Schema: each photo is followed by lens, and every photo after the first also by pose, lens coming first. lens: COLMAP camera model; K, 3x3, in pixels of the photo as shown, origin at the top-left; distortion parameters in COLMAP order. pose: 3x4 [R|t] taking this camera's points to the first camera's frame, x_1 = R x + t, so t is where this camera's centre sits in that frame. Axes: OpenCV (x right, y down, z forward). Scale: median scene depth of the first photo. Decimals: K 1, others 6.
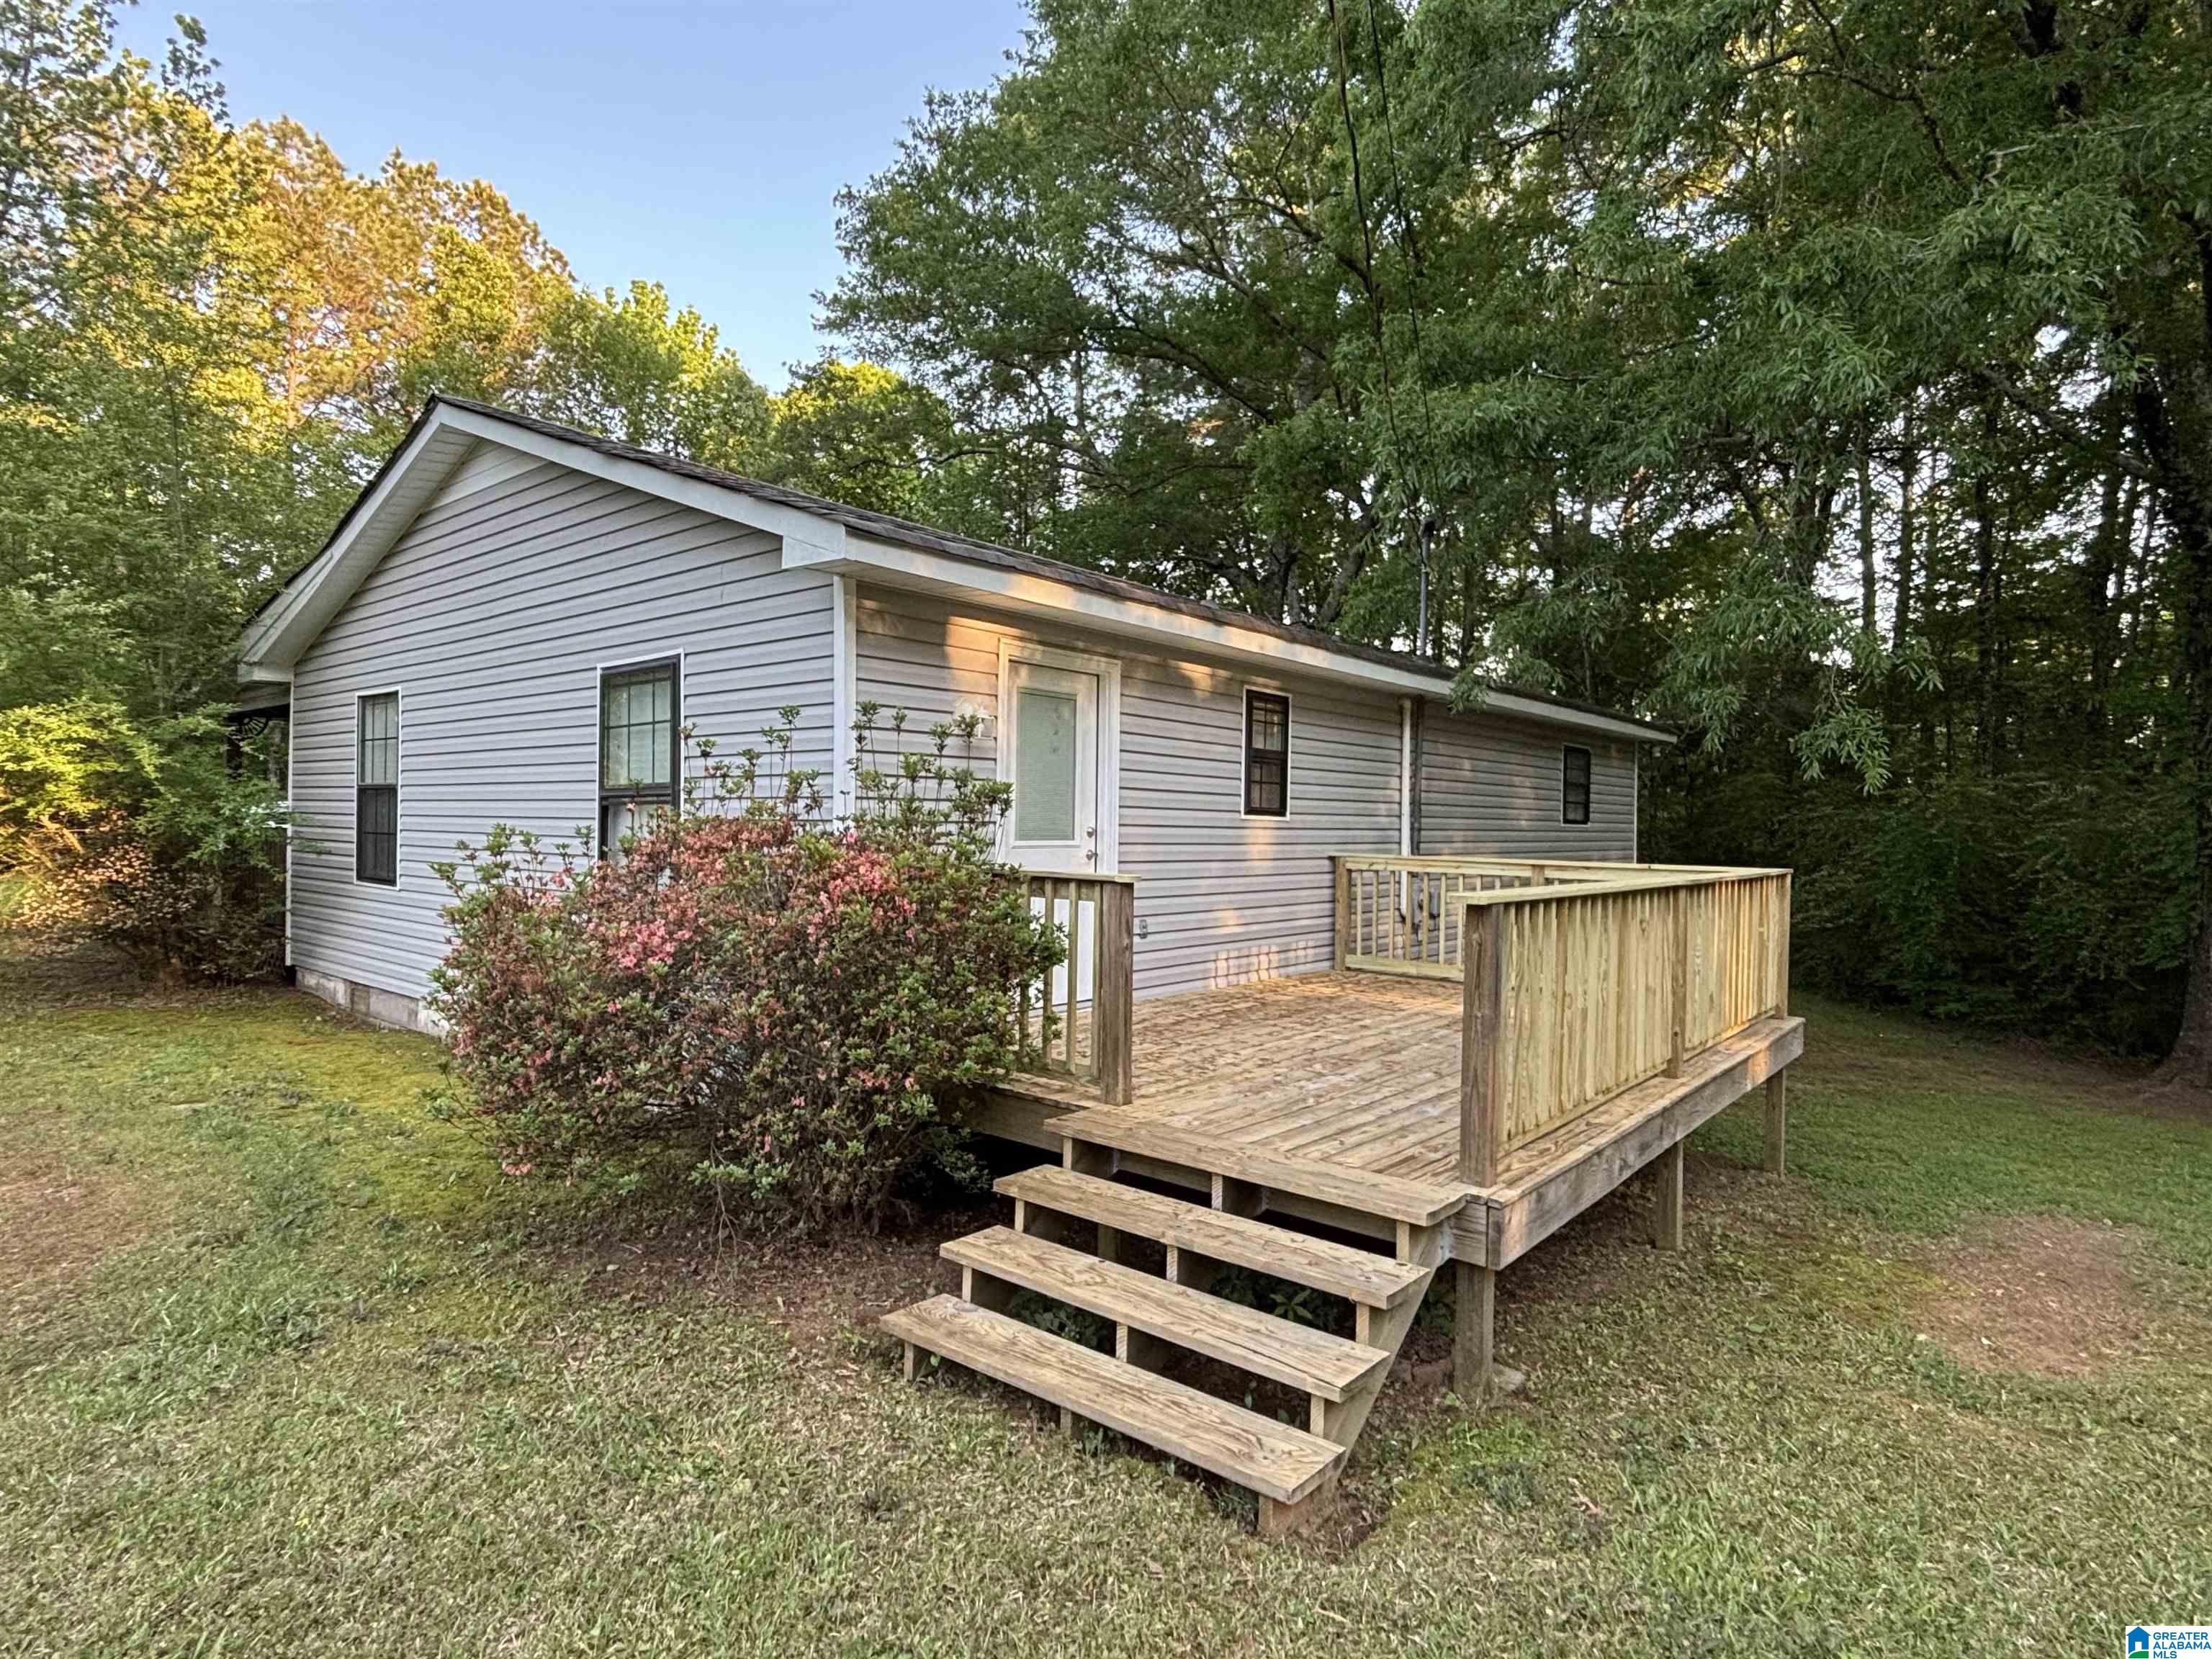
lens RADIAL K [[1182.7, 0, 1096.8], [0, 1182.7, 820.1], [0, 0, 1]] dist [0.001940, 0.000117]
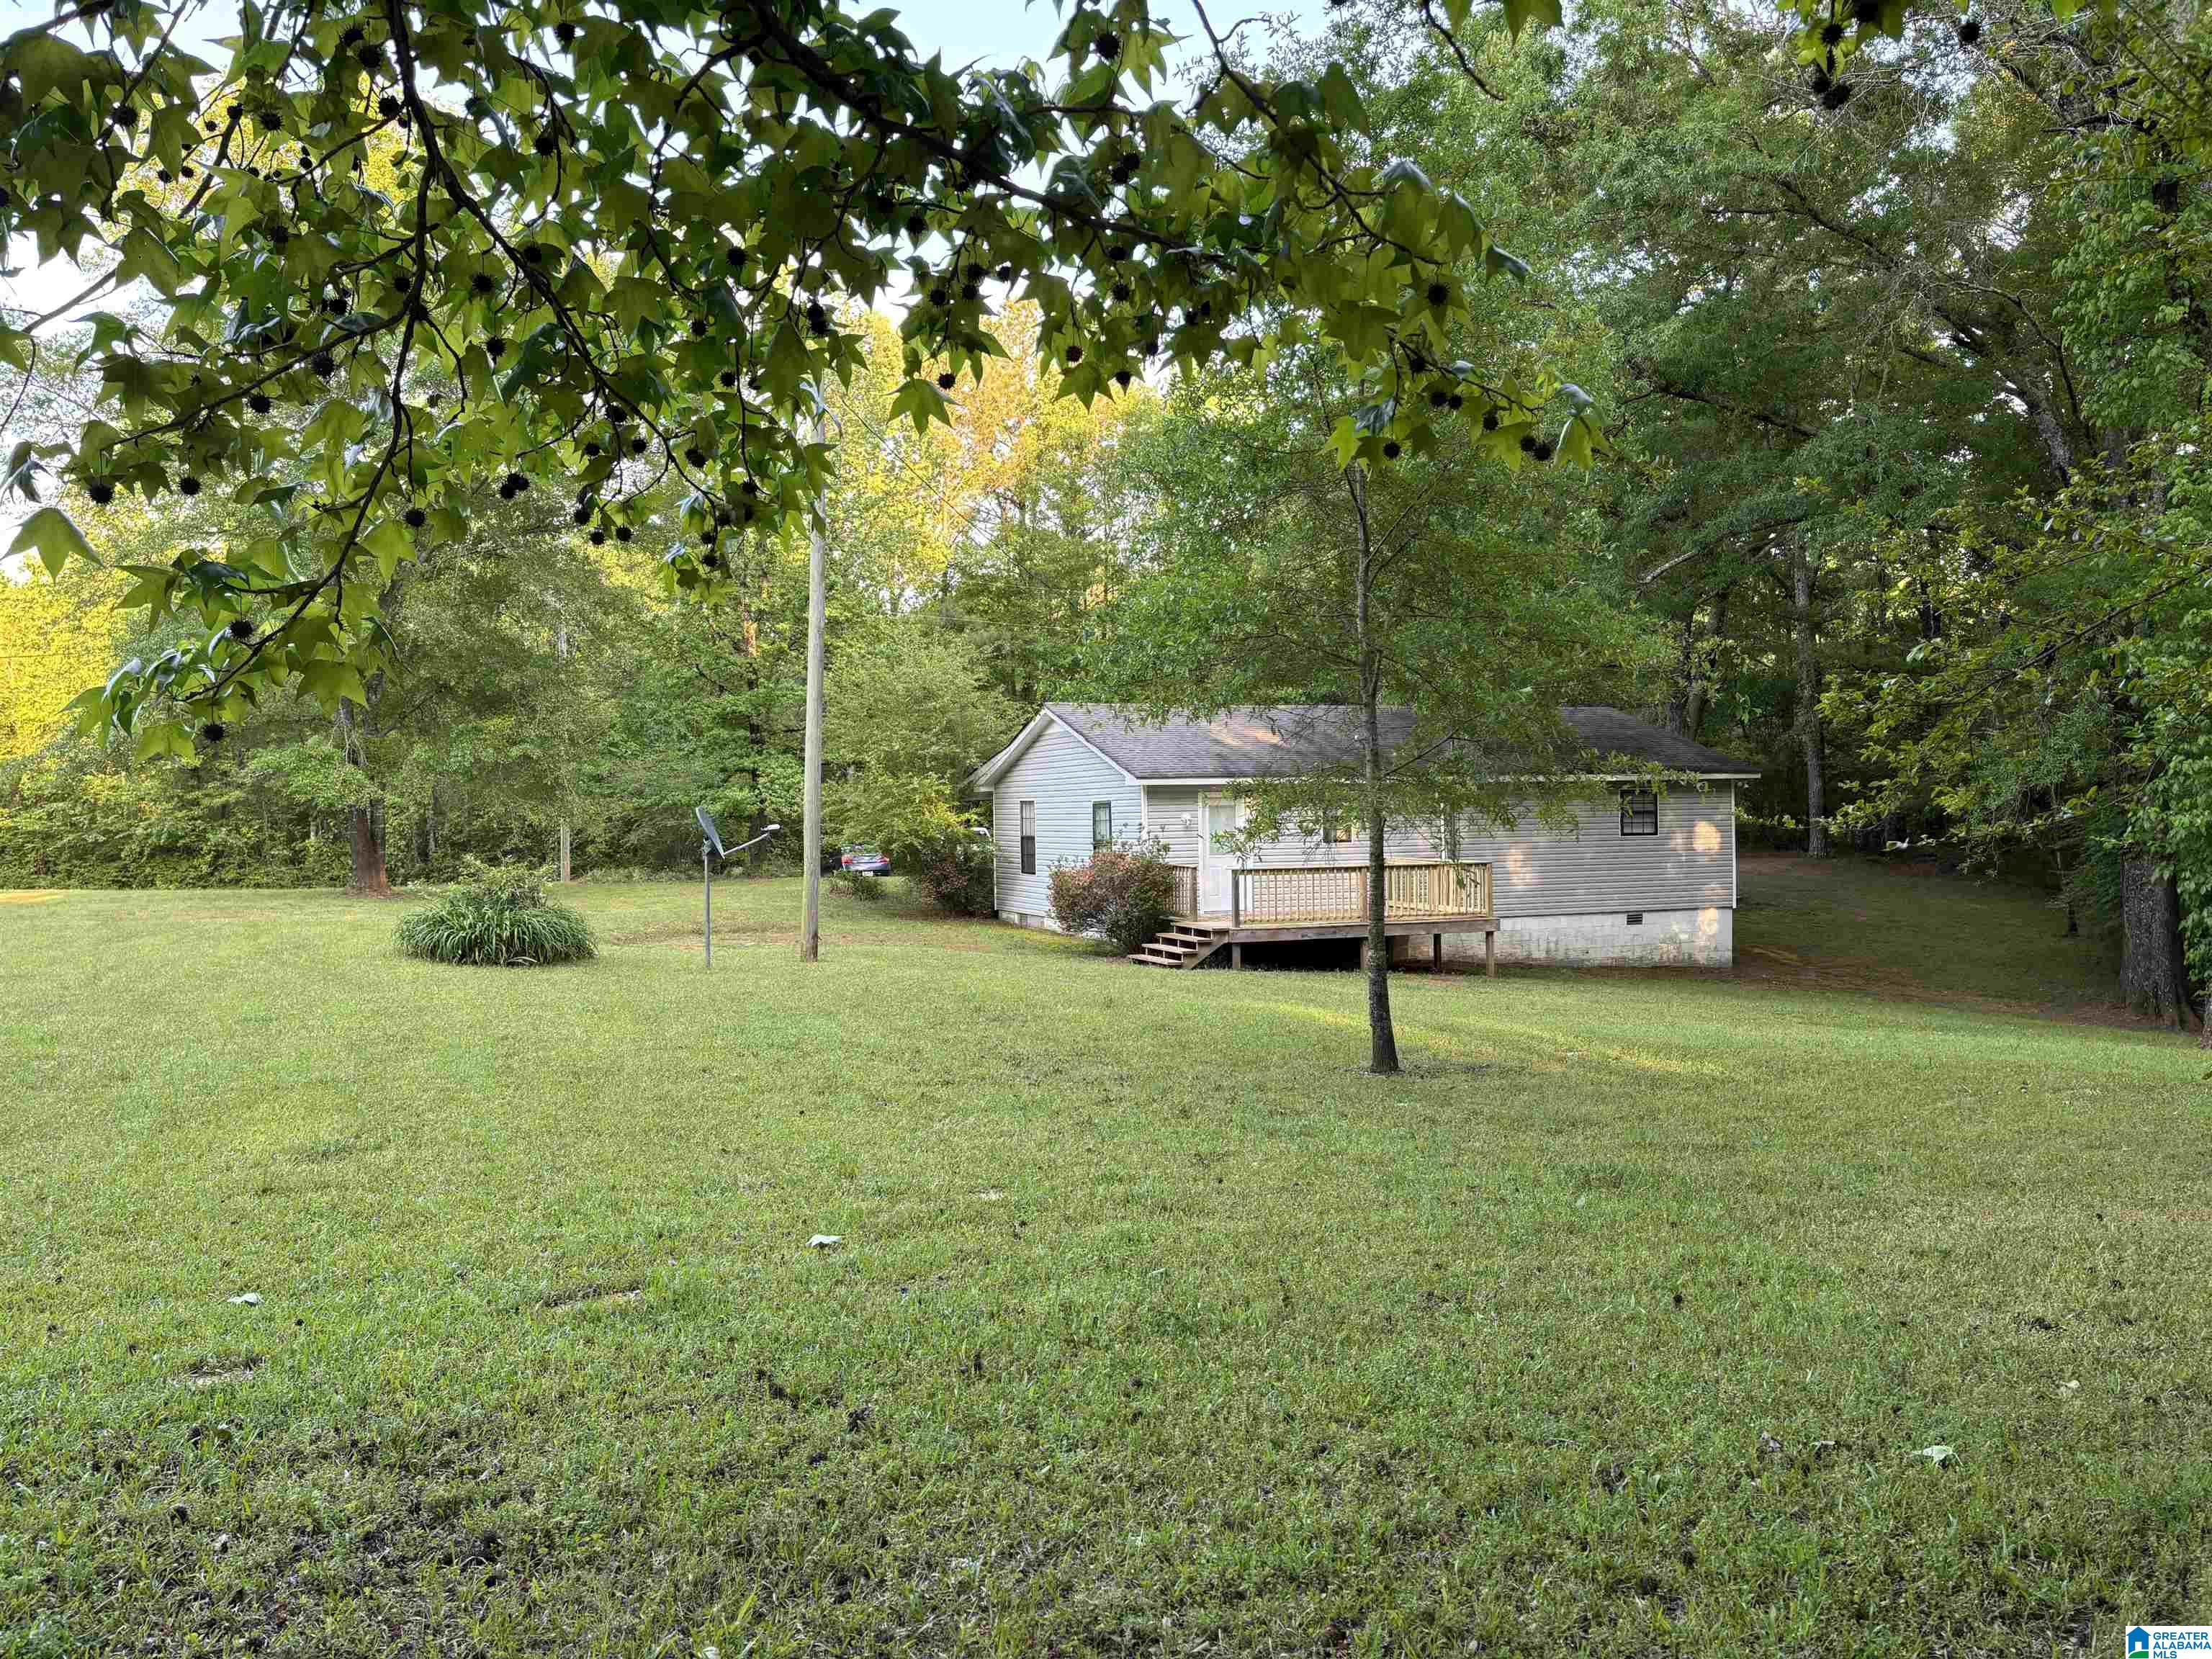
lens RADIAL K [[1663.0, 0, 1099.4], [0, 1663.0, 819.6], [0, 0, 1]] dist [-0.036328, 0.113408]
pose [[0.887221, -0.027657, -0.460514, 1.246282], [0.032663, 0.999462, 0.002905, -0.072870], [0.460186, -0.017620, 0.887648, -2.223265]]
